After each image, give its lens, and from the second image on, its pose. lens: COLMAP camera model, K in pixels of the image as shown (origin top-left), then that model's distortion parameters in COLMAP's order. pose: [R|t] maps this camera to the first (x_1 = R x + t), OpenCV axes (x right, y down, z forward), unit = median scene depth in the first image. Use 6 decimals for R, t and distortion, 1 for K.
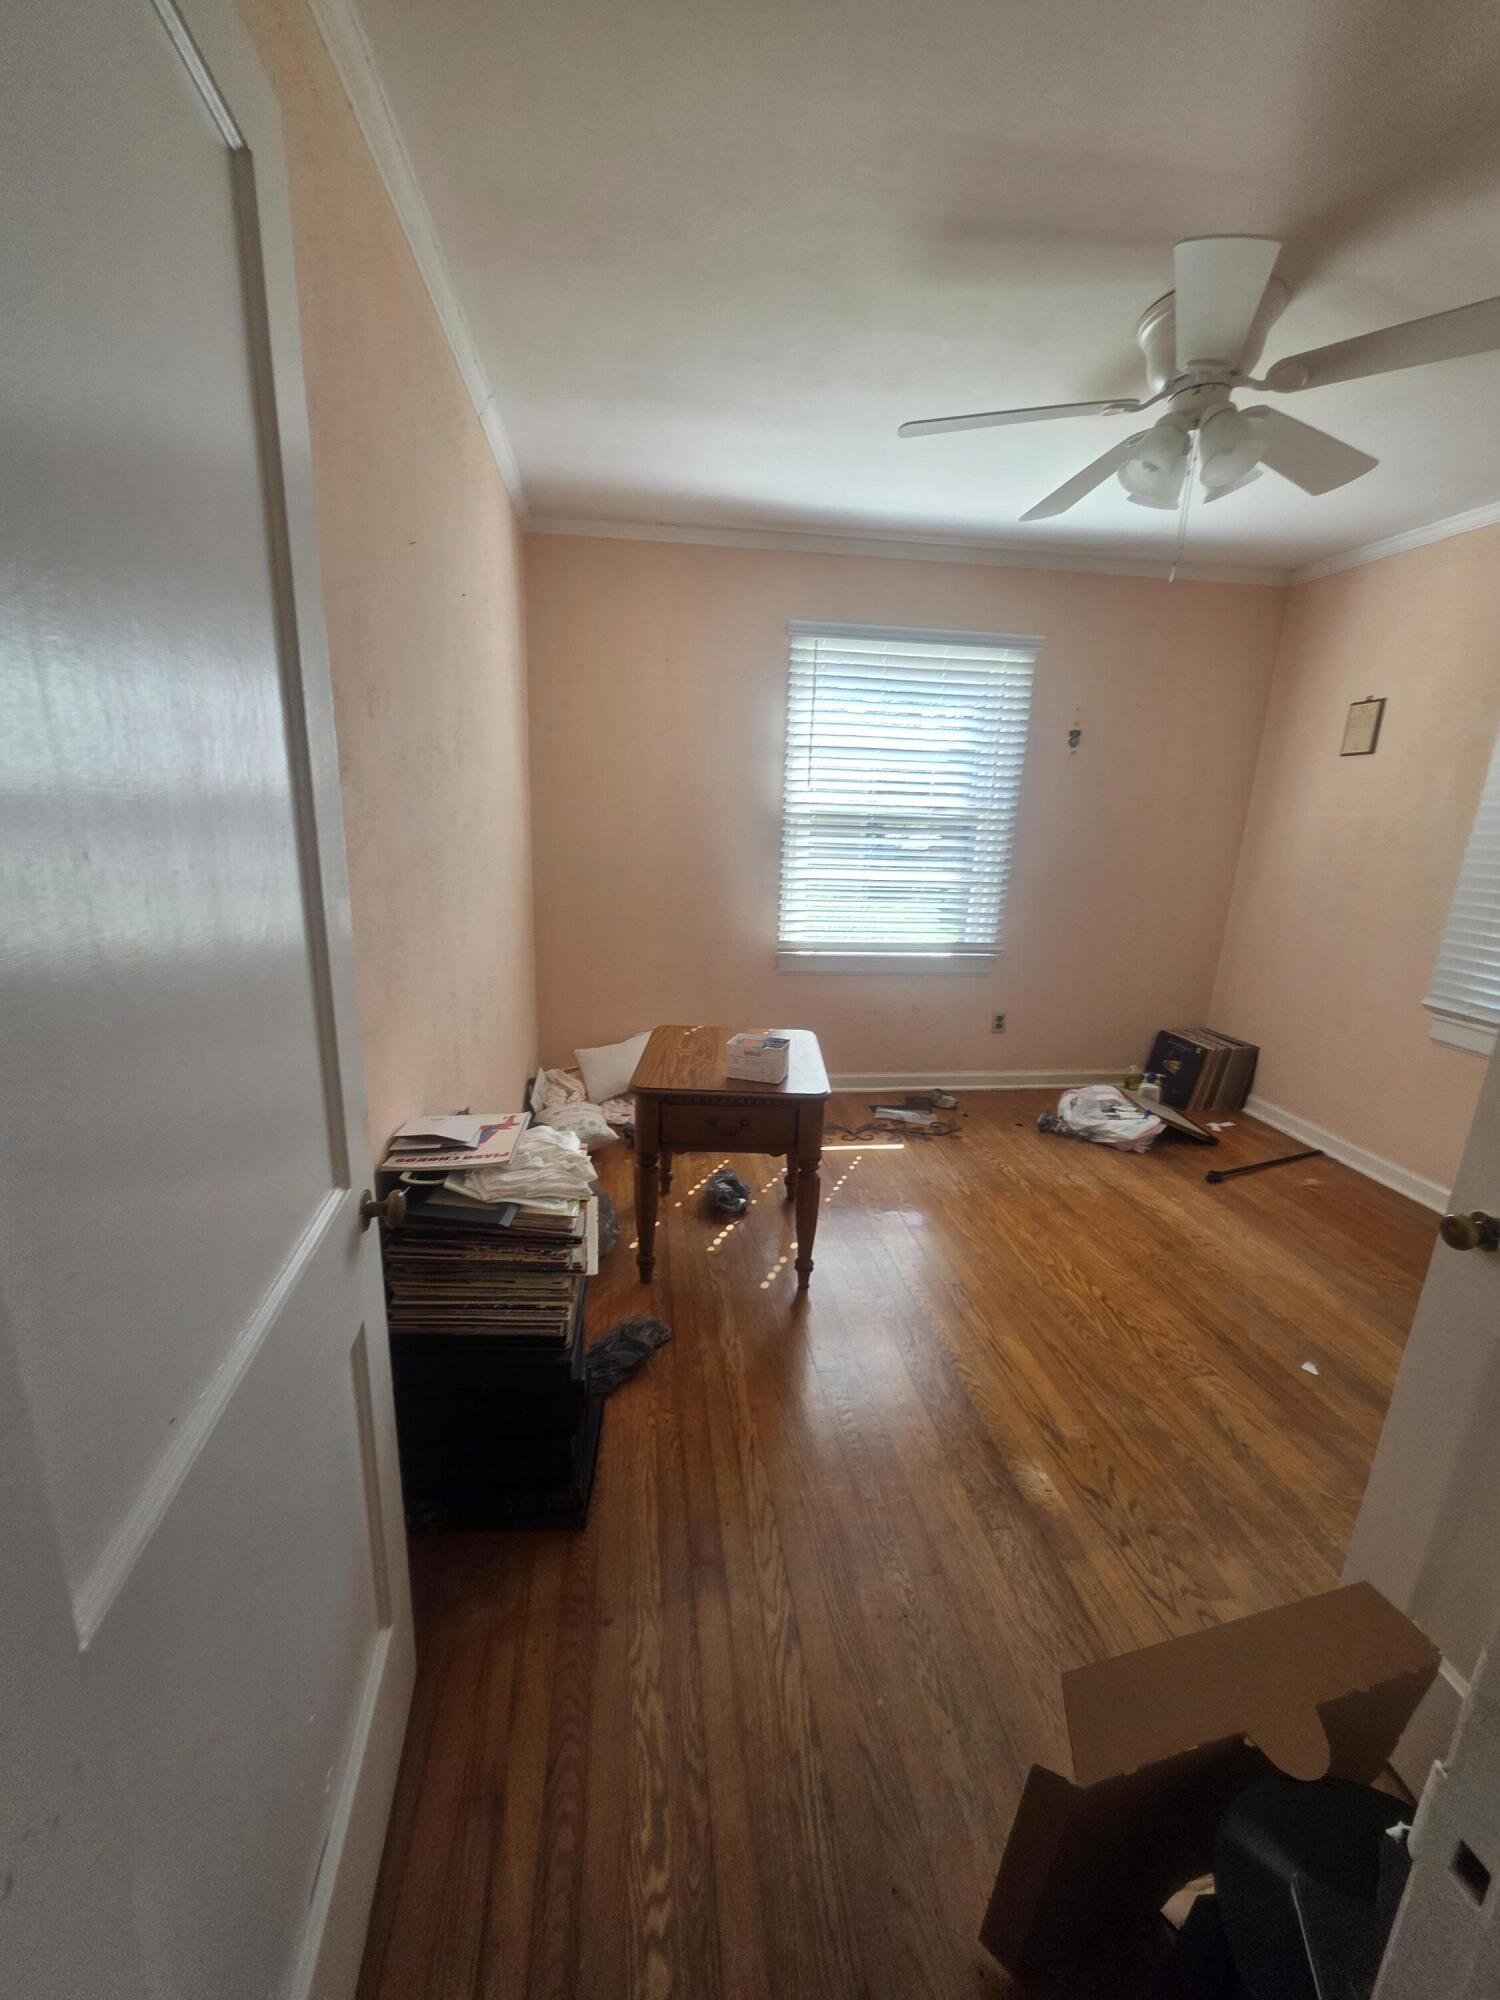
lens RADIAL K [[783.5, 0, 735.0], [0, 783.5, 1006.7], [0, 0, 1]] dist [0.003854, 0.000583]
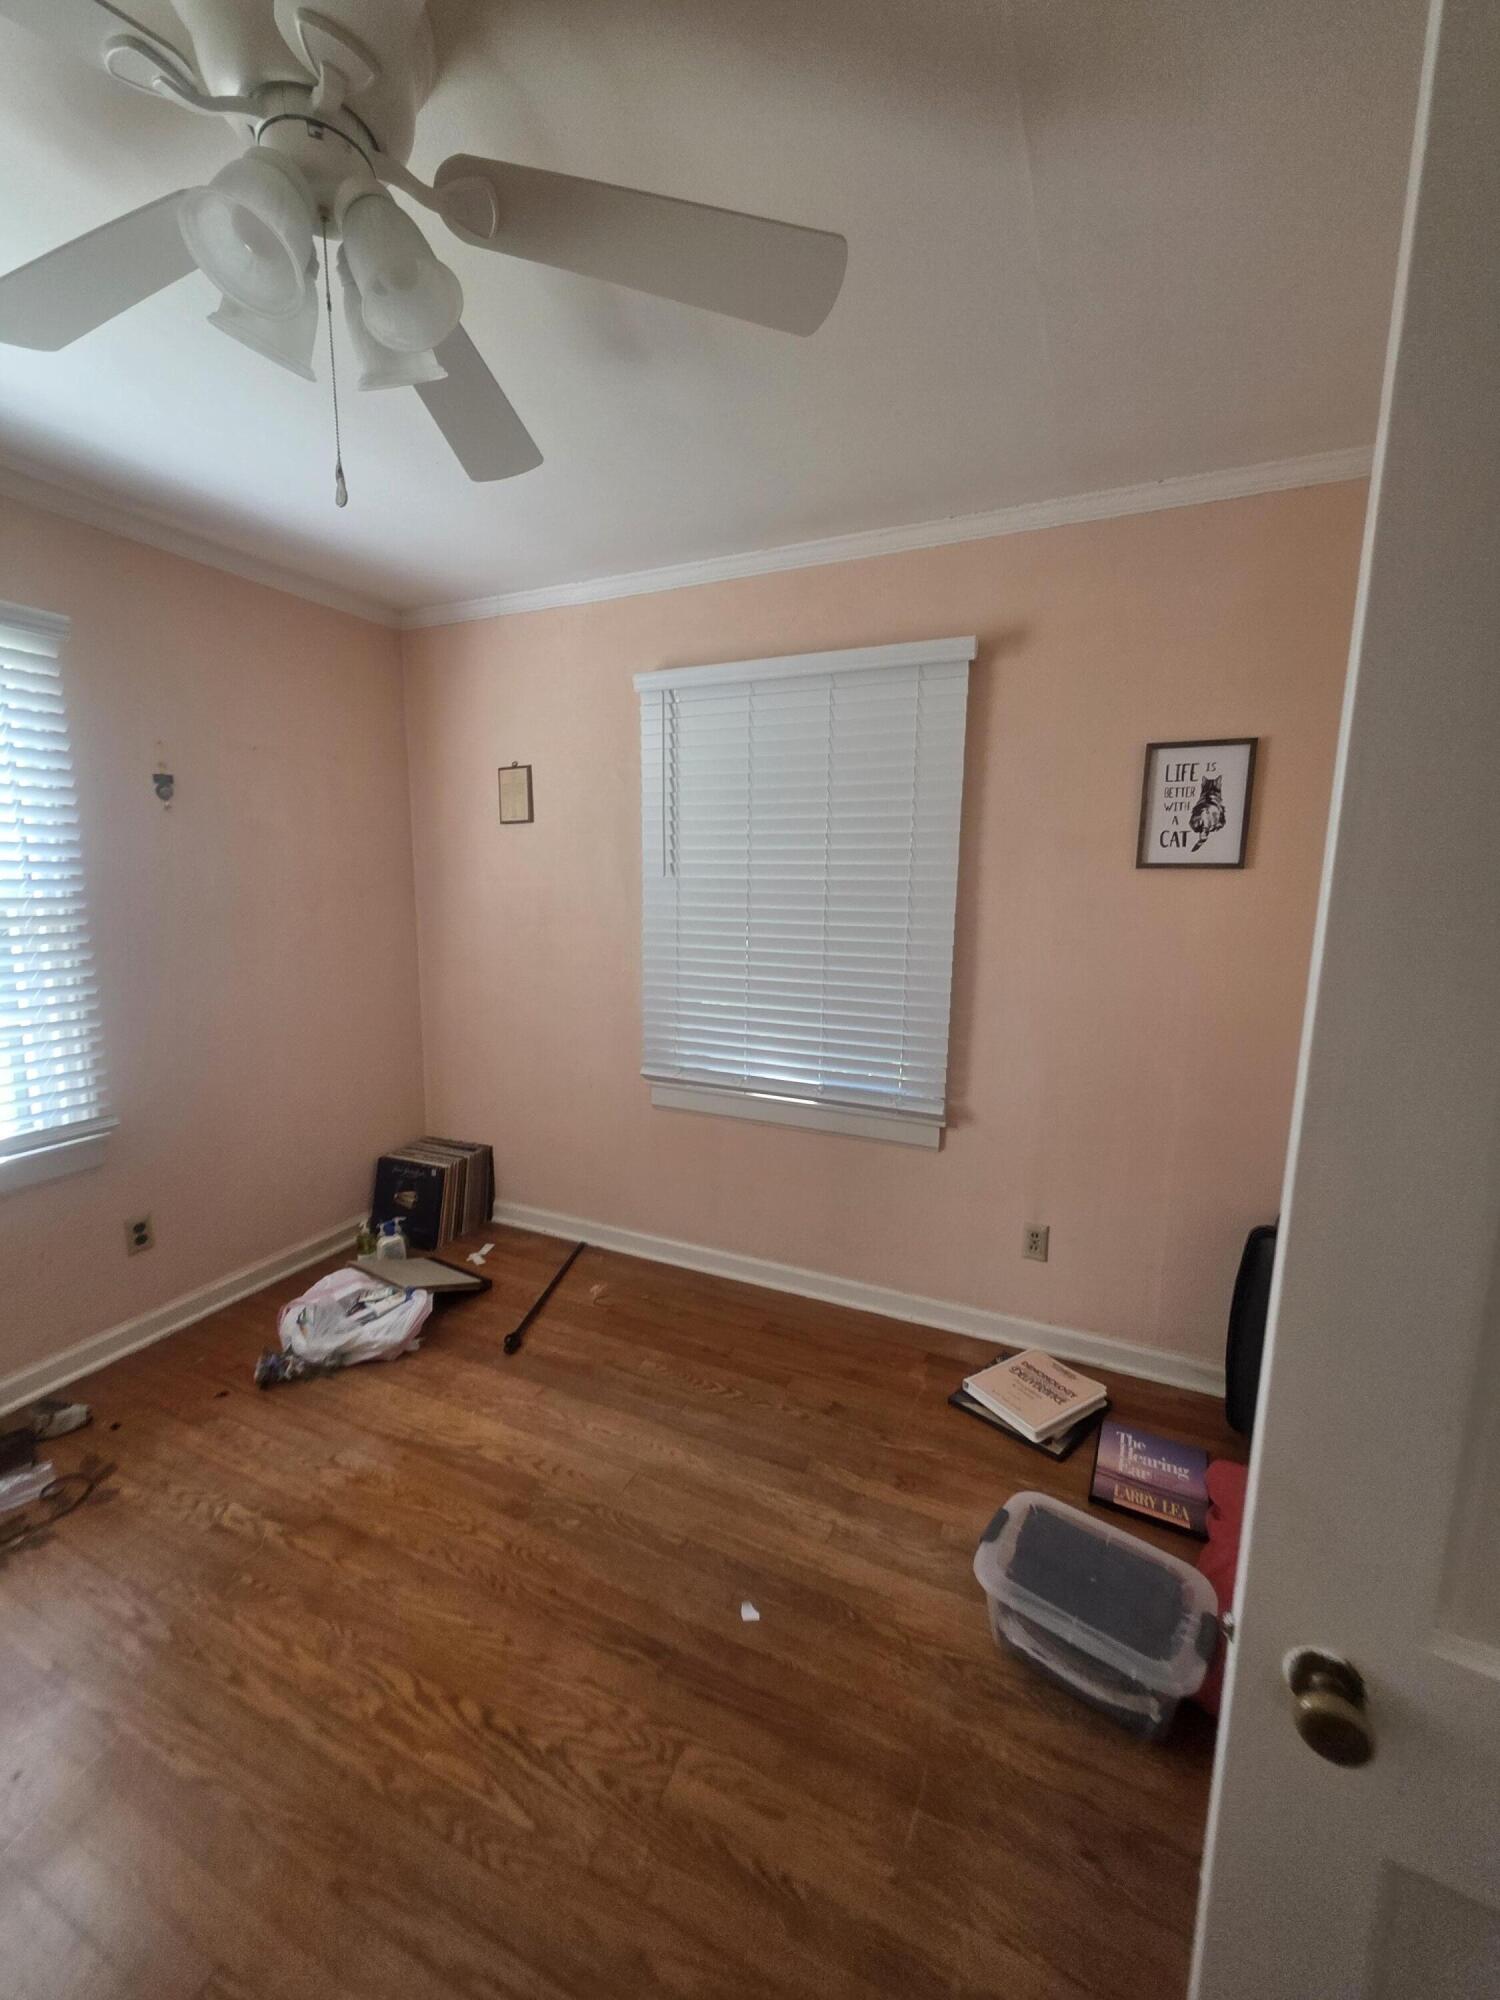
lens RADIAL K [[796.9, 0, 745.0], [0, 796.9, 990.7], [0, 0, 1]] dist [0.004486, 0.000479]
pose [[0.516171, -0.153601, 0.842600, 0.146460], [0.228977, 0.972726, 0.037053, -0.139147], [-0.825310, 0.173810, 0.537264, 0.420277]]
